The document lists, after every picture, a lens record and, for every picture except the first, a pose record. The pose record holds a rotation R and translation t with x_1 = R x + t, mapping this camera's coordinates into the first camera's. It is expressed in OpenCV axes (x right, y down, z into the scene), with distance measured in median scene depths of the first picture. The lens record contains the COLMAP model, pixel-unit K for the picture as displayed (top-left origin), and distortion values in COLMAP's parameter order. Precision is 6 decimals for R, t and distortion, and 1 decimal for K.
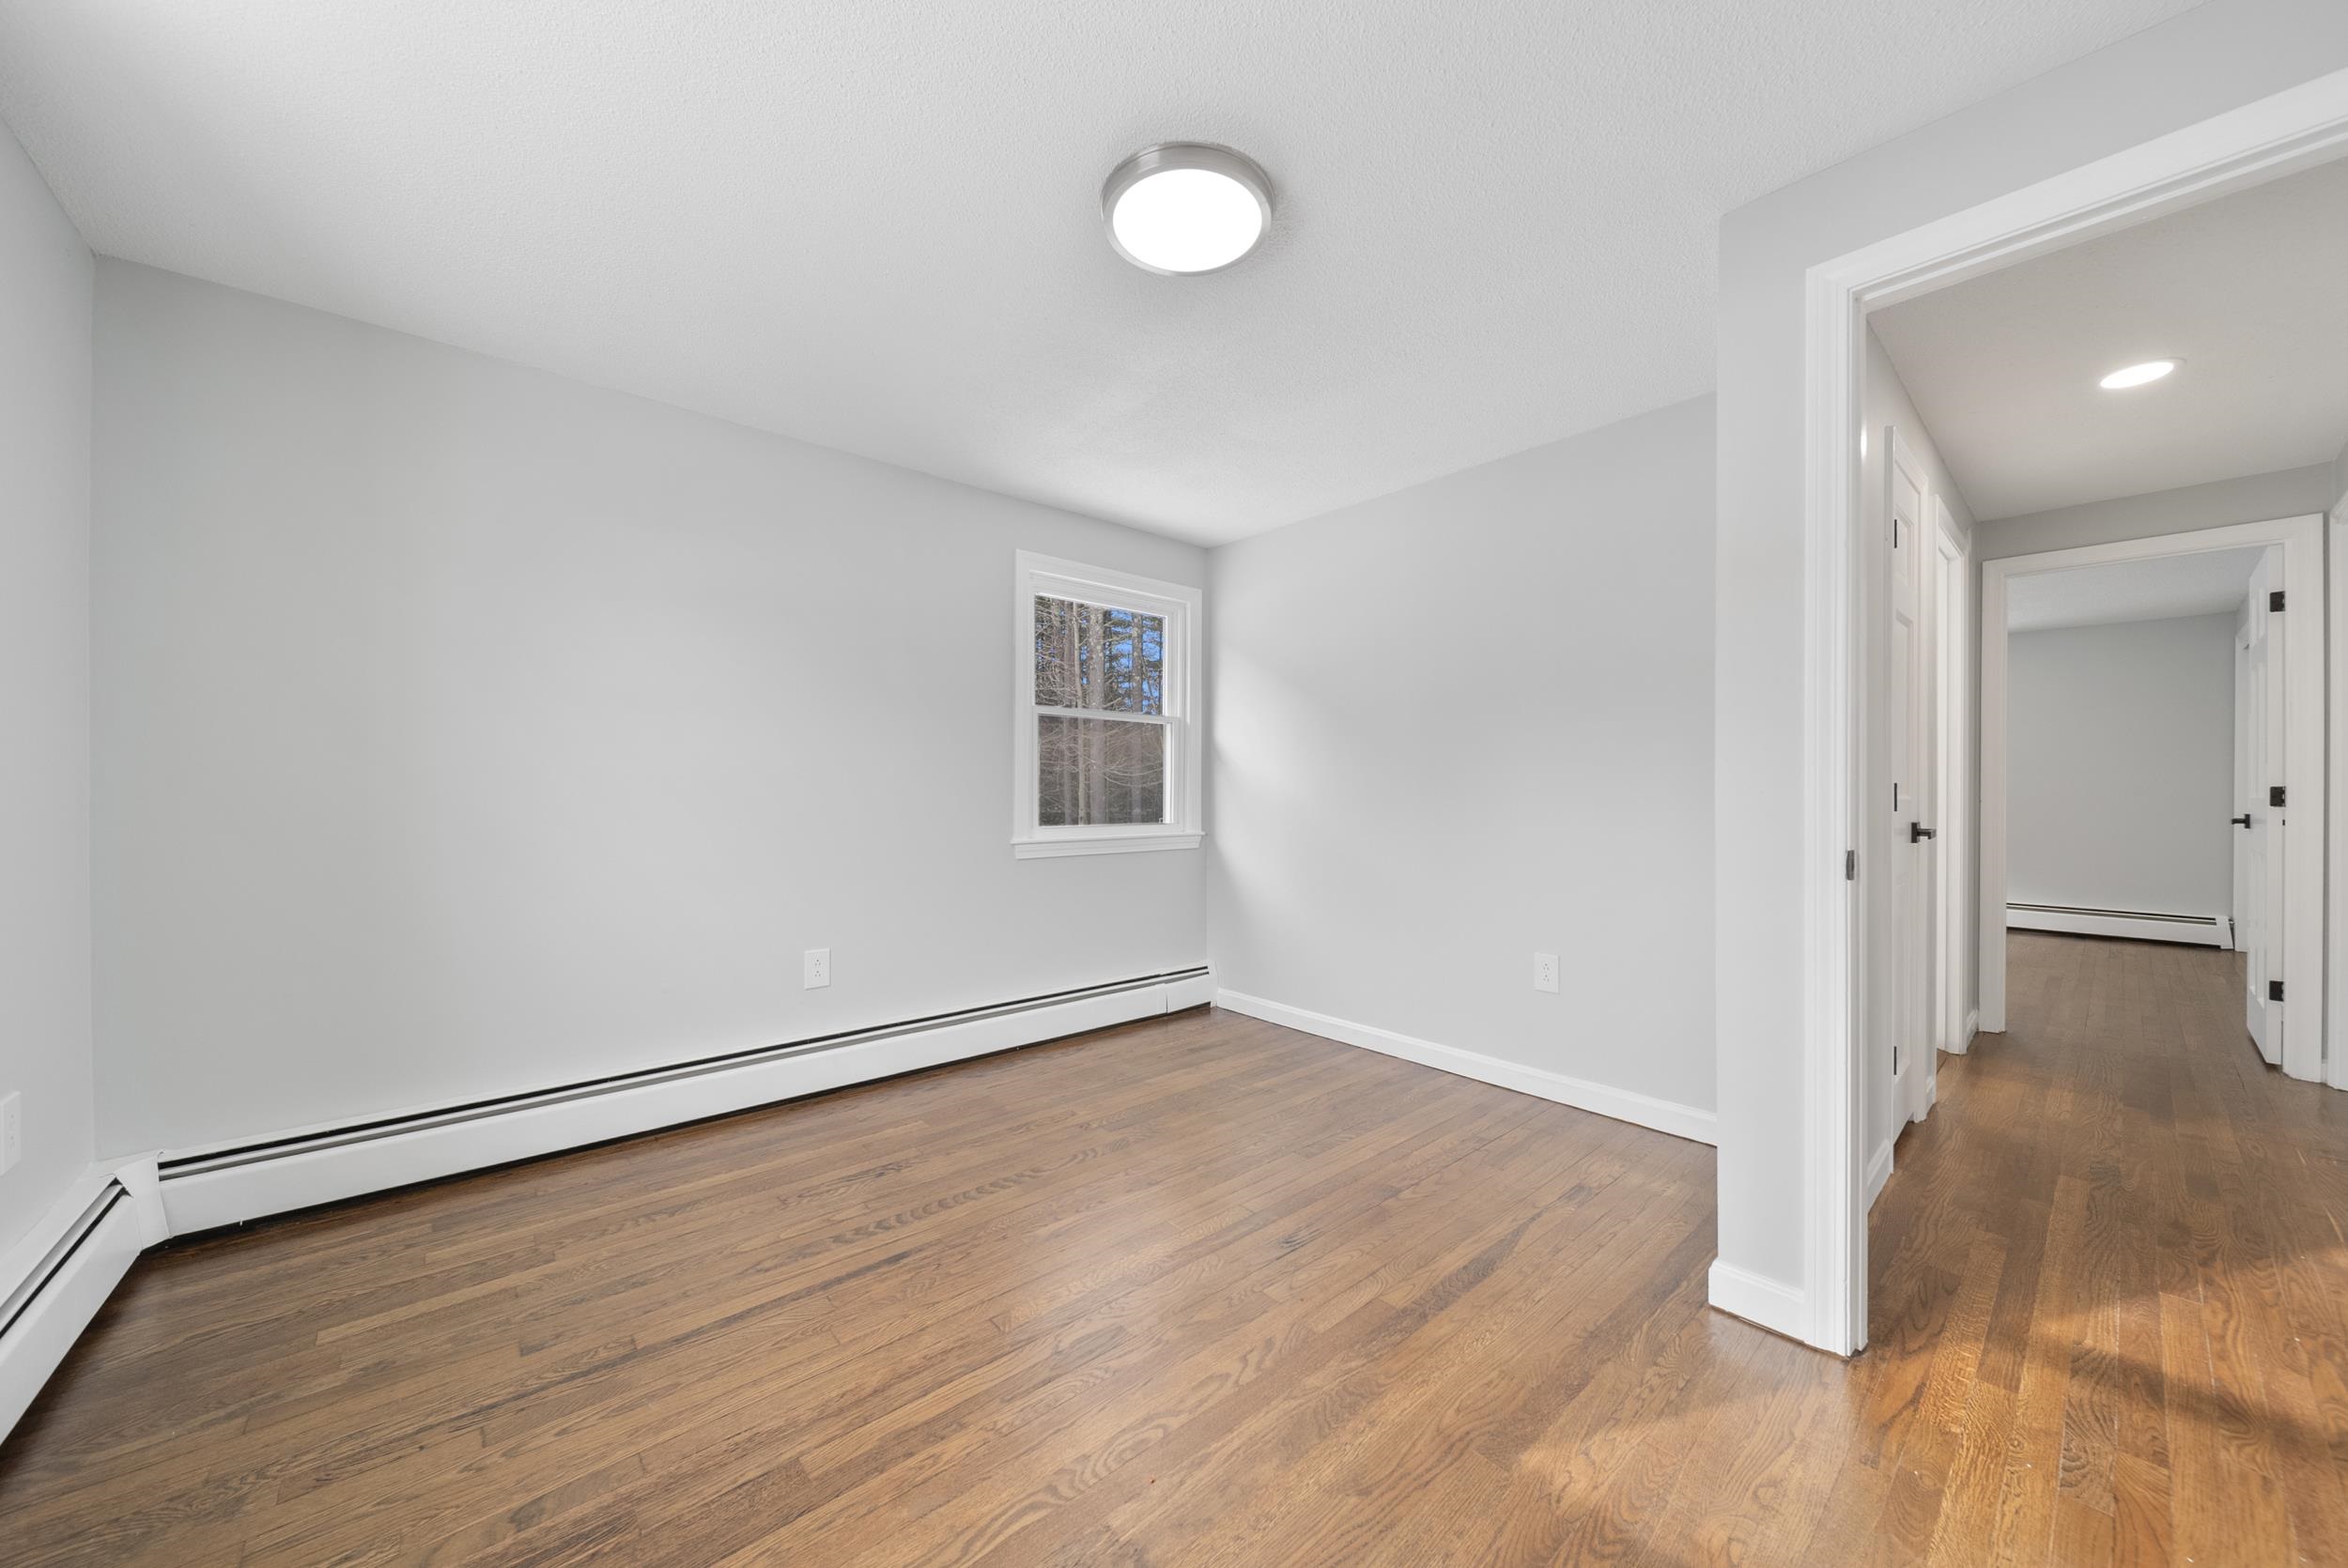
lens RADIAL K [[833.8, 0, 1169.9], [0, 833.8, 783.2], [0, 0, 1]] dist [-0.002654, -0.000200]
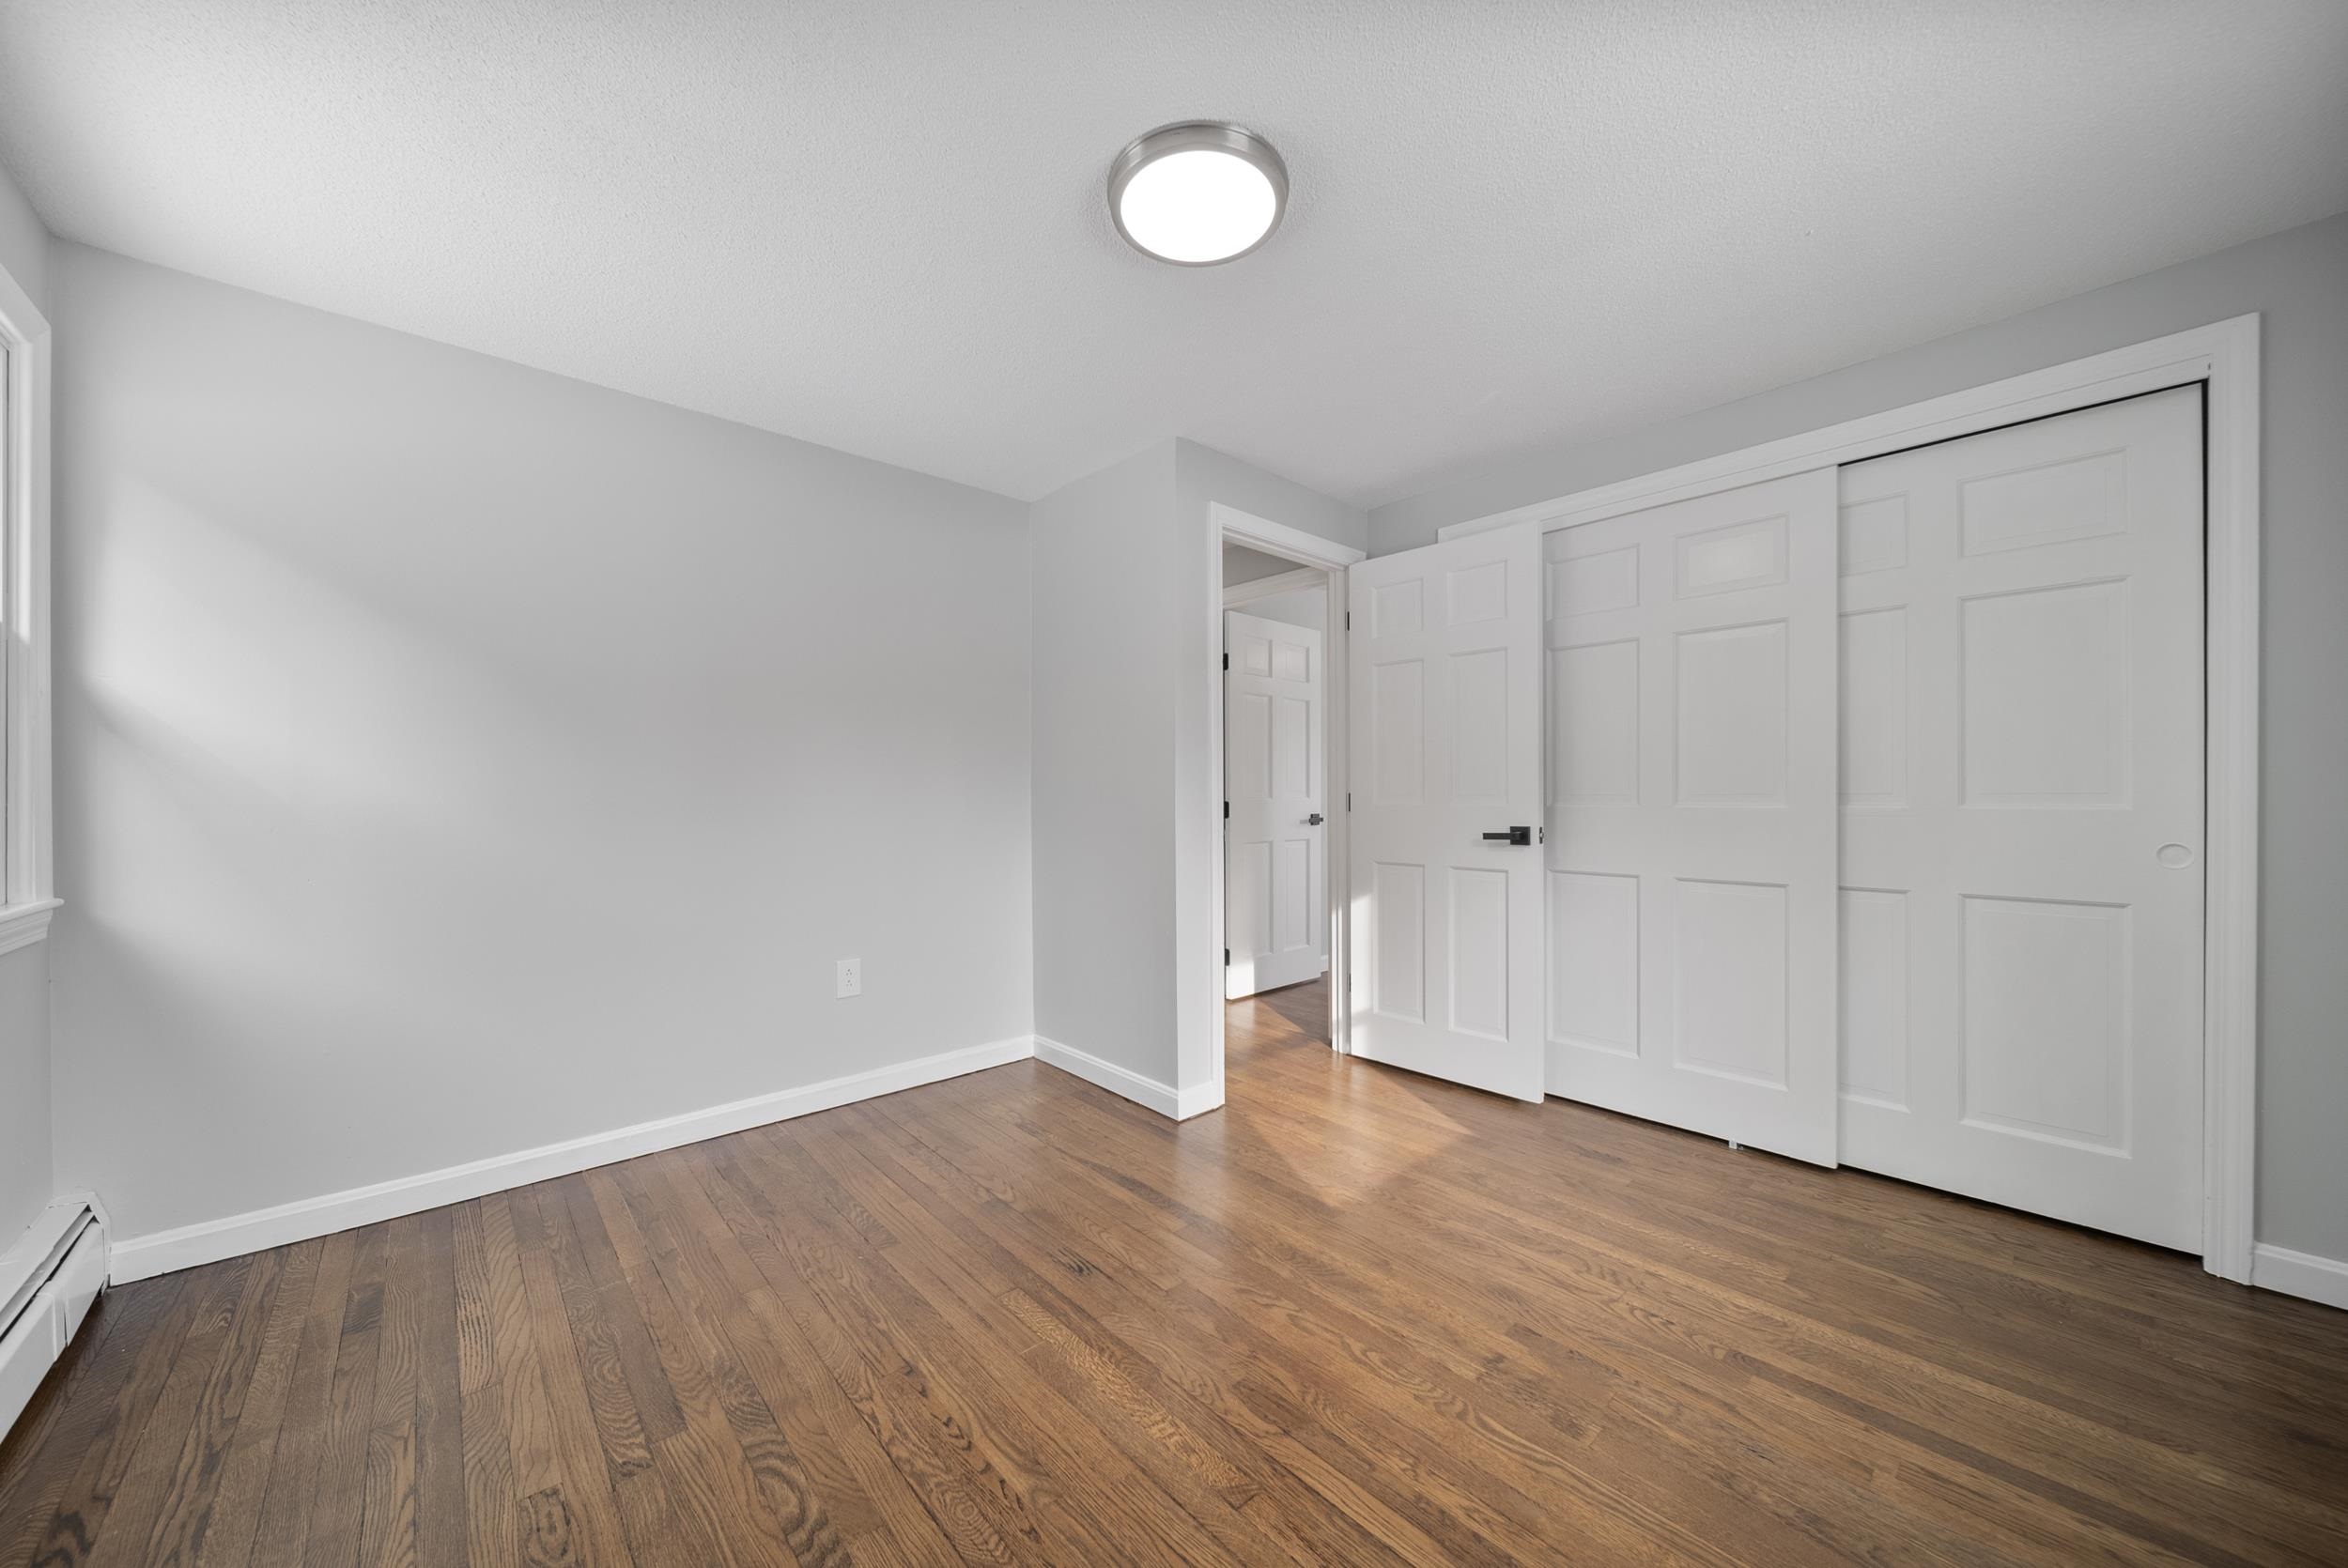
lens RADIAL K [[833.8, 0, 1169.9], [0, 833.8, 783.2], [0, 0, 1]] dist [-0.002654, -0.000200]
pose [[-0.016120, 0.009143, 0.999828, -0.741493], [-0.004809, 0.999946, -0.009221, -0.001748], [-0.999858, -0.004957, -0.016075, 0.822435]]
